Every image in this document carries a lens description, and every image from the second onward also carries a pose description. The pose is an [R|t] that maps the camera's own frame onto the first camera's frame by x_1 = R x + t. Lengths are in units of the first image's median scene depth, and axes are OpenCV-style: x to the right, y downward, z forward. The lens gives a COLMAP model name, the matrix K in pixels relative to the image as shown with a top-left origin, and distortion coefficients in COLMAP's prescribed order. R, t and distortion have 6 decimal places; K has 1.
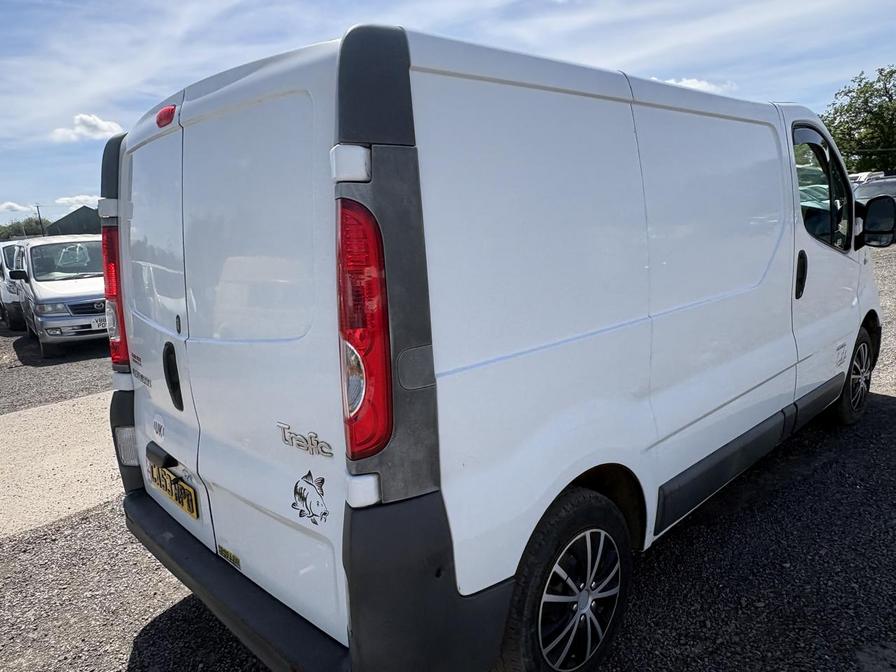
lens RADIAL K [[629.4, 0, 442.7], [0, 629.4, 334.3], [0, 0, 1]] dist [0.014109, 0.001284]
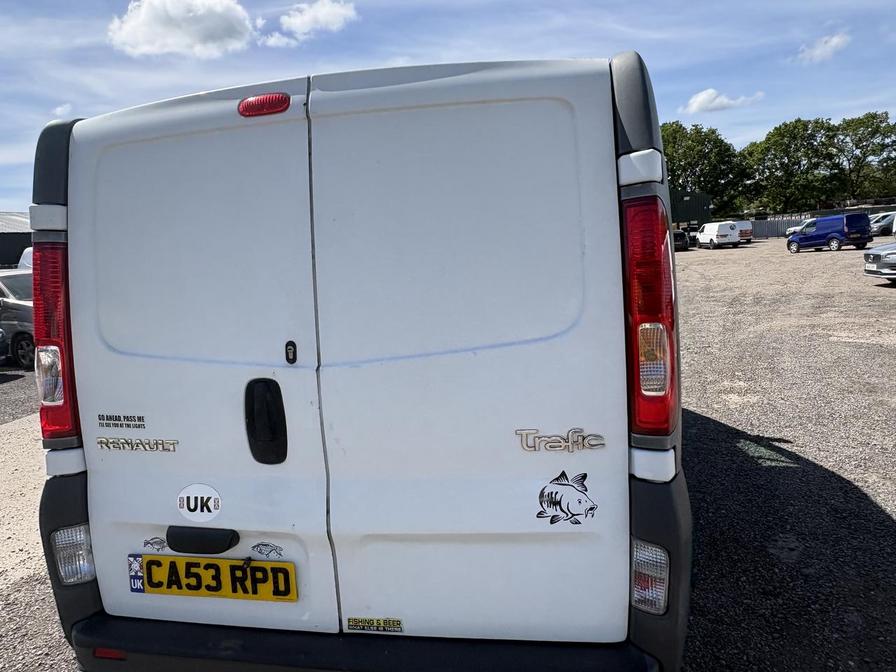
lens RADIAL K [[629.4, 0, 442.7], [0, 629.4, 323.0], [0, 0, 1]] dist [0.014109, 0.001284]
pose [[0.812092, -0.049479, 0.581428, -0.917467], [0.117073, 0.989954, -0.079273, 0.043045], [-0.571665, 0.132446, 0.809726, 0.277510]]
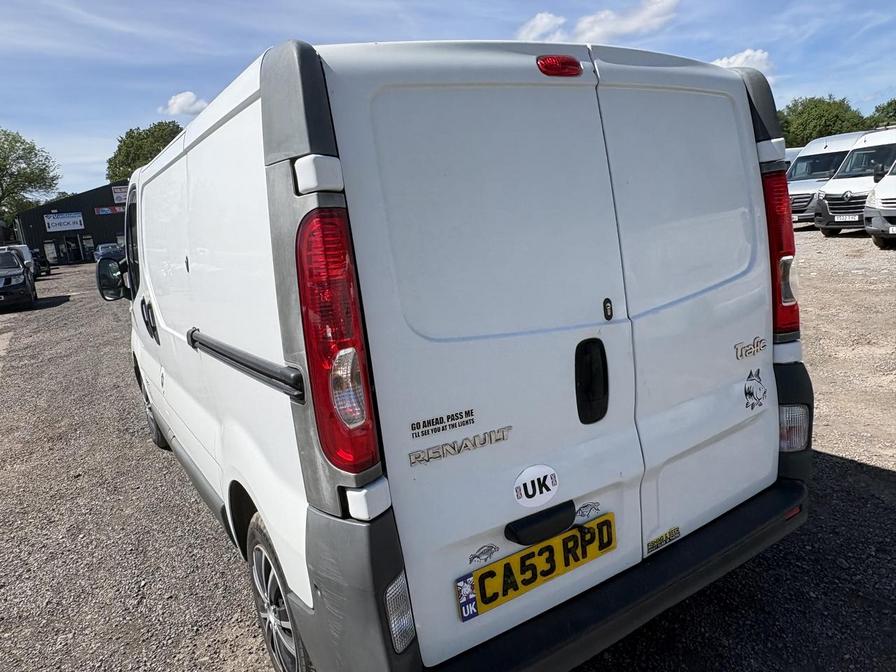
lens RADIAL K [[629.4, 0, 449.0], [0, 629.4, 320.7], [0, 0, 1]] dist [0.014109, 0.001284]
pose [[0.184355, -0.116283, 0.975957, -1.620201], [0.265238, 0.962022, 0.064520, -0.141899], [-0.946394, 0.246966, 0.208196, 1.292539]]
